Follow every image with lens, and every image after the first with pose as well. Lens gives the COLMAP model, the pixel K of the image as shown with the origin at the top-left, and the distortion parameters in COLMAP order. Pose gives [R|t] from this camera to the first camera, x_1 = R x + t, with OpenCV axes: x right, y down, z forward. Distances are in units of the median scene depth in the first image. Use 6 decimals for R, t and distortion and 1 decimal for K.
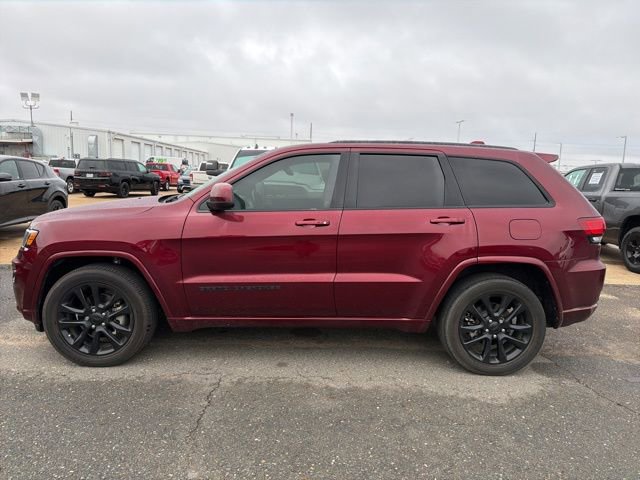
lens RADIAL K [[467.2, 0, 319.0], [0, 467.2, 237.0], [0, 0, 1]] dist [0.002646, -0.002474]
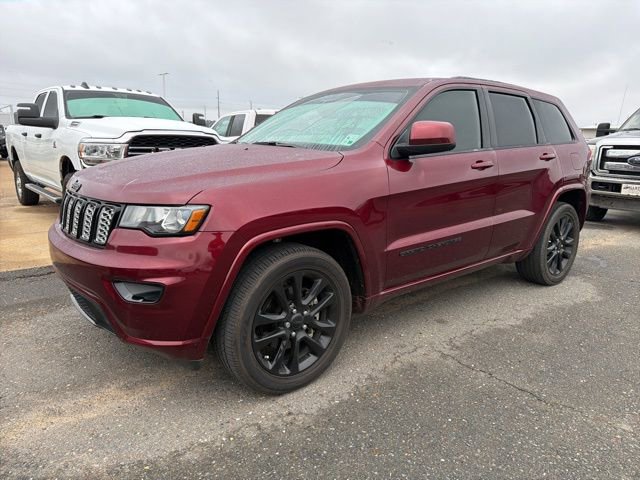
lens RADIAL K [[461.0, 0, 320.0], [0, 461.0, 240.0], [0, 0, 1]] dist [0.010994, -0.008751]
pose [[0.786803, -0.151511, 0.598319, -0.822430], [0.089865, 0.987193, 0.131810, -0.031787], [-0.610628, -0.049941, 0.790342, 0.434559]]
